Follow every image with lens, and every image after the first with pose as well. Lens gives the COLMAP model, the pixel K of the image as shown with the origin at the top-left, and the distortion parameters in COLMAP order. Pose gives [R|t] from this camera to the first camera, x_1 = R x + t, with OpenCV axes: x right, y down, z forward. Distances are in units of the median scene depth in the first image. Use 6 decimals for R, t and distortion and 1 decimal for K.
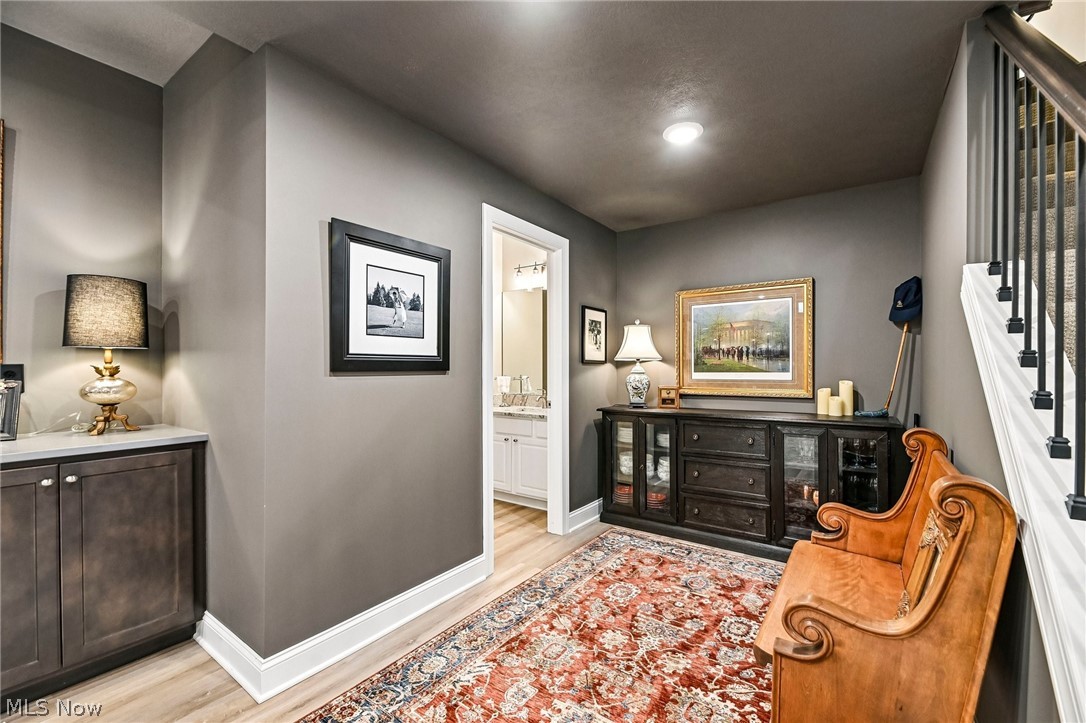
lens RADIAL K [[449.2, 0, 541.4], [0, 449.2, 362.2], [0, 0, 1]] dist [0.001170, 0.000083]
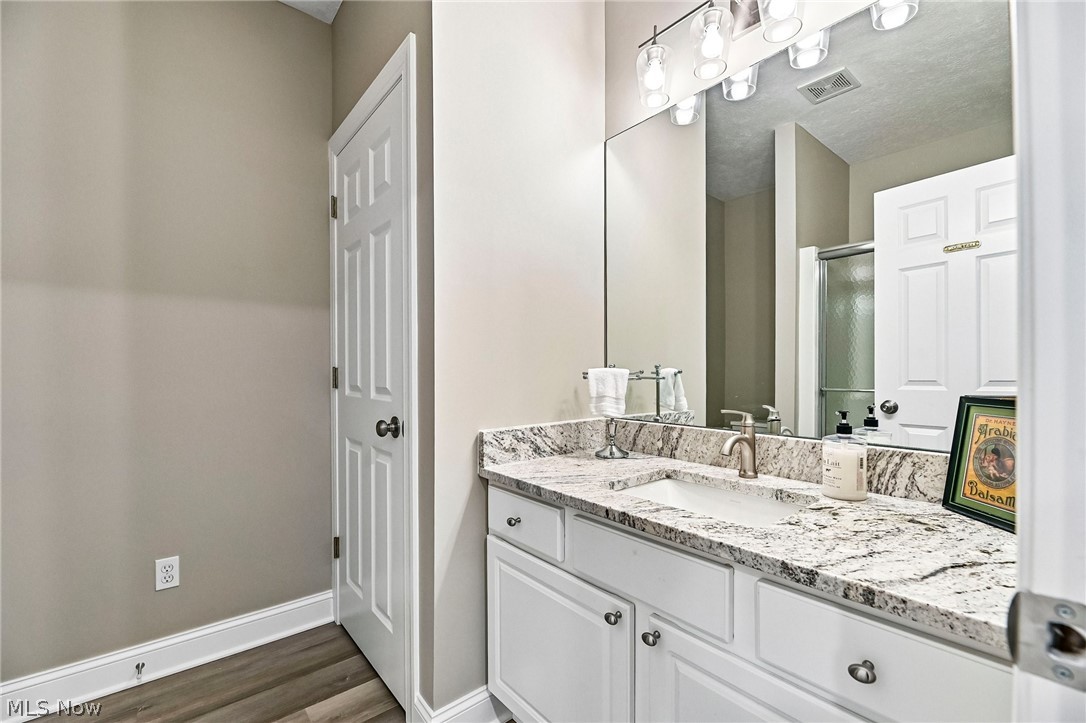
lens RADIAL K [[449.2, 0, 550.5], [0, 449.2, 367.7], [0, 0, 1]] dist [0.001170, 0.000083]
pose [[0.969514, -0.010167, -0.244826, -0.042242], [0.011557, 0.999924, 0.004240, 0.028600], [0.244765, -0.006940, 0.969558, 0.648407]]
